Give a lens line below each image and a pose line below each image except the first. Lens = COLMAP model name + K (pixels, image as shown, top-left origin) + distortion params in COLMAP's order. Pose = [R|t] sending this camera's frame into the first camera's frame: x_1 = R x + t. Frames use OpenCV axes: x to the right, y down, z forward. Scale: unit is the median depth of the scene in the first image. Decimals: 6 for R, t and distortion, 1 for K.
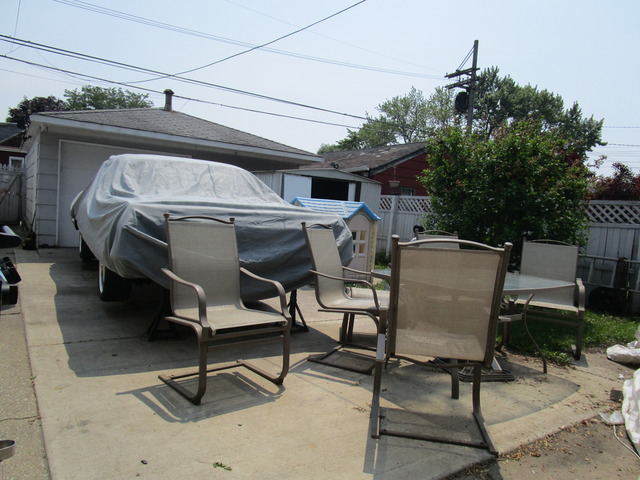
lens RADIAL K [[469.6, 0, 318.4], [0, 469.6, 241.1], [0, 0, 1]] dist [-0.024394, 0.012259]
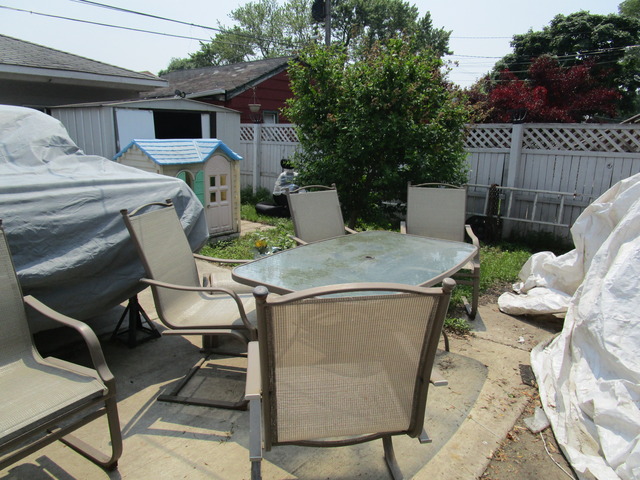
lens RADIAL K [[469.6, 0, 318.4], [0, 469.6, 241.1], [0, 0, 1]] dist [-0.024394, 0.012259]
pose [[0.958499, -0.117678, 0.259676, 0.025017], [0.071204, 0.980784, 0.181639, -0.043355], [-0.276061, -0.155611, 0.948460, 0.126408]]
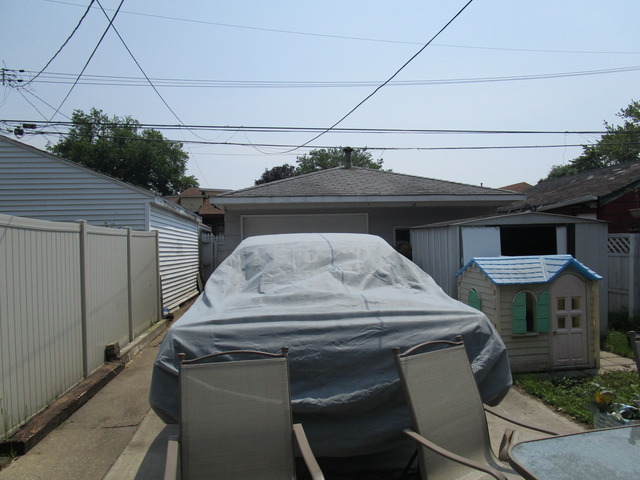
lens RADIAL K [[469.6, 0, 318.4], [0, 469.6, 241.1], [0, 0, 1]] dist [-0.024394, 0.012259]
pose [[0.883683, -0.092502, -0.458855, 0.079729], [0.054903, 0.993996, -0.094647, -0.057586], [0.464855, 0.058446, 0.883456, 0.174102]]
